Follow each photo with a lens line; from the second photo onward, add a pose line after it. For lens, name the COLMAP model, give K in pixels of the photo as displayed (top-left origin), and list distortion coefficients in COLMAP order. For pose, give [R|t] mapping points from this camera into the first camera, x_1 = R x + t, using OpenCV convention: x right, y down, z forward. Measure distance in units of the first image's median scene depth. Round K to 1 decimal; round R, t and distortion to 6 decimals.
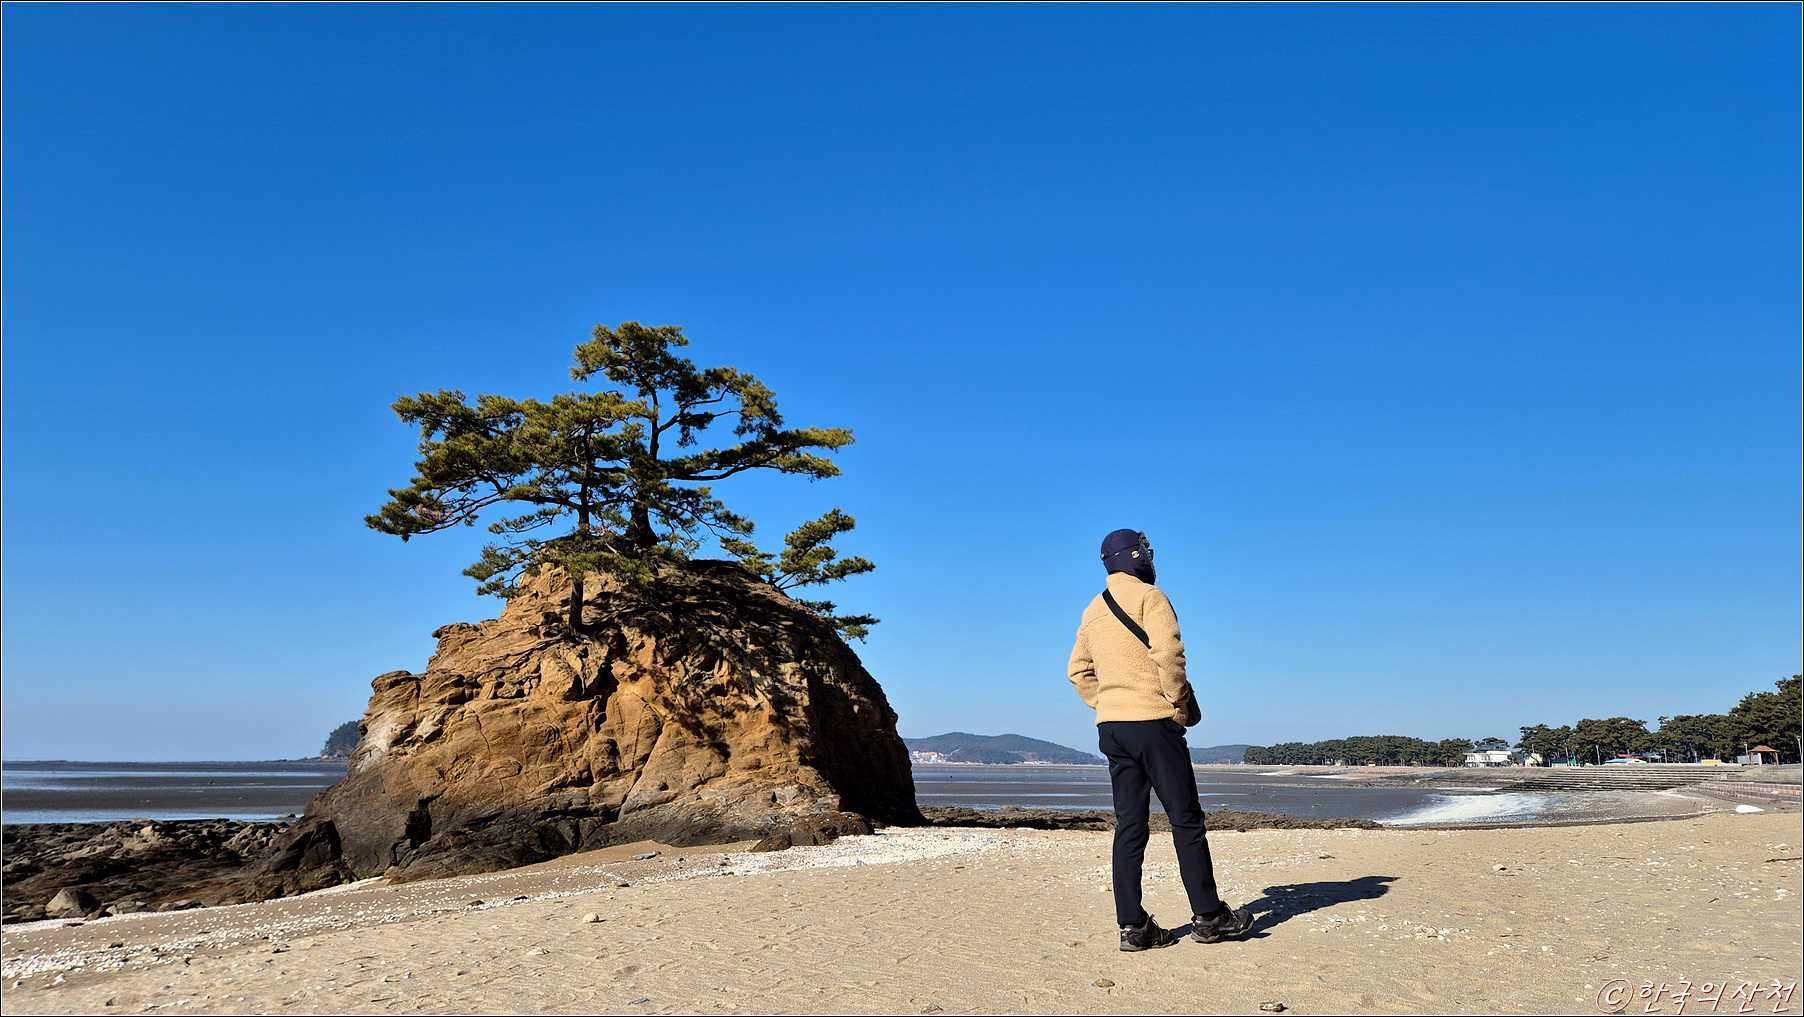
lens RADIAL K [[1195.9, 0, 896.1], [0, 1195.9, 495.3], [0, 0, 1]] dist [0.094538, -0.086441]
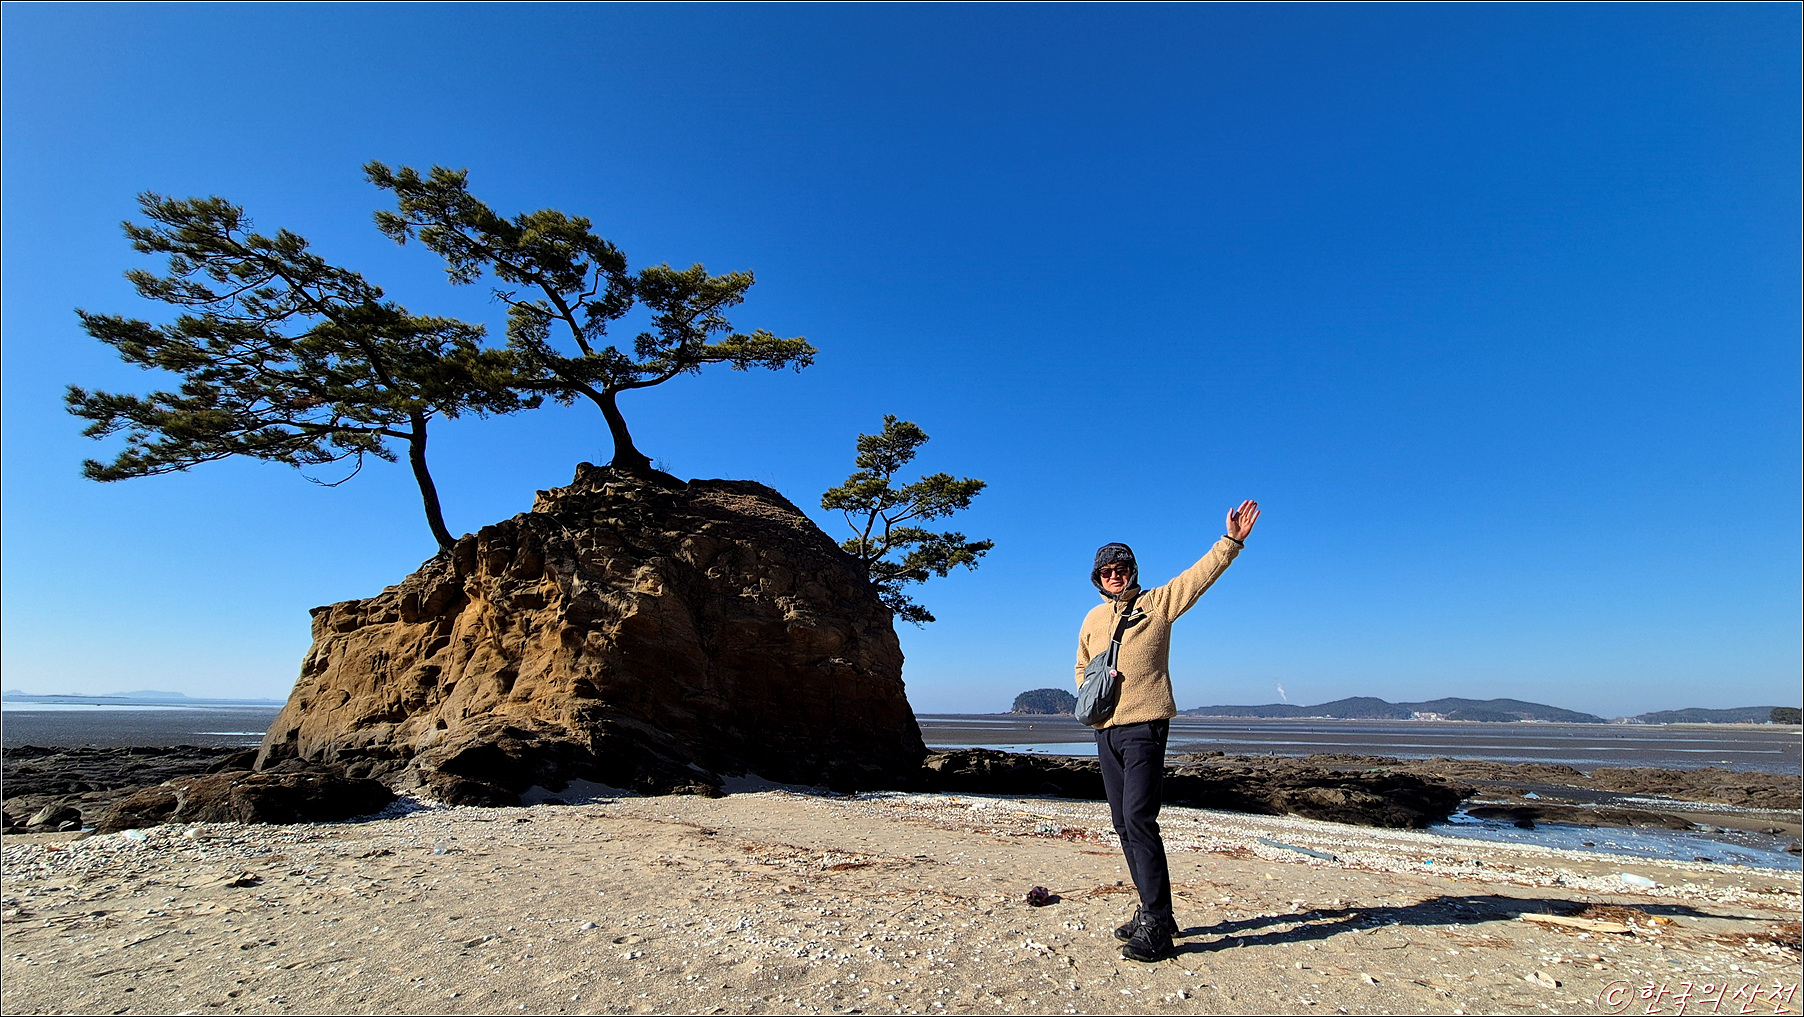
lens RADIAL K [[737.9, 0, 917.9], [0, 737.9, 516.8], [0, 0, 1]] dist [0.000748, 0.000434]
pose [[0.843355, -0.133210, -0.520584, 0.320514], [0.108440, 0.991044, -0.077921, 0.172322], [0.526301, 0.009263, 0.850248, 0.725592]]
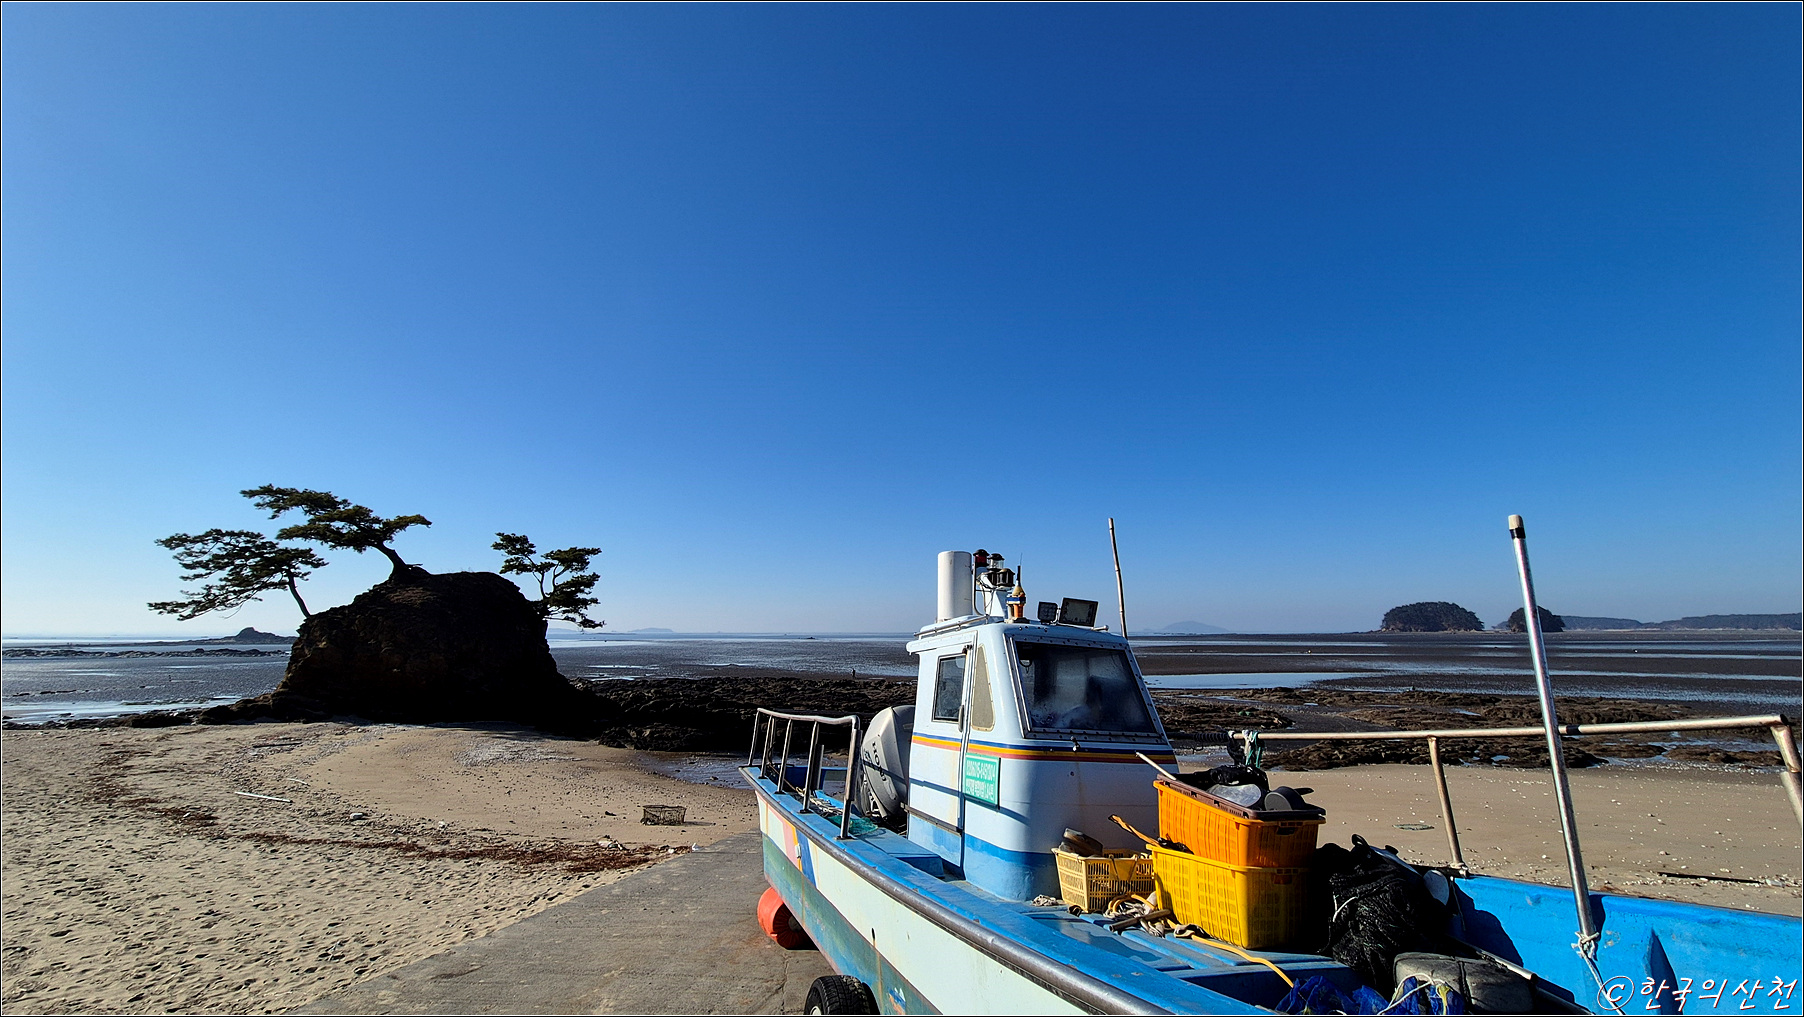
lens RADIAL K [[737.9, 0, 910.3], [0, 737.9, 513.3], [0, 0, 1]] dist [0.000748, 0.000434]
pose [[0.517233, -0.148926, -0.842788, 1.513818], [0.194879, 0.979369, -0.053460, 0.205566], [0.833362, -0.136590, 0.535584, 1.232118]]
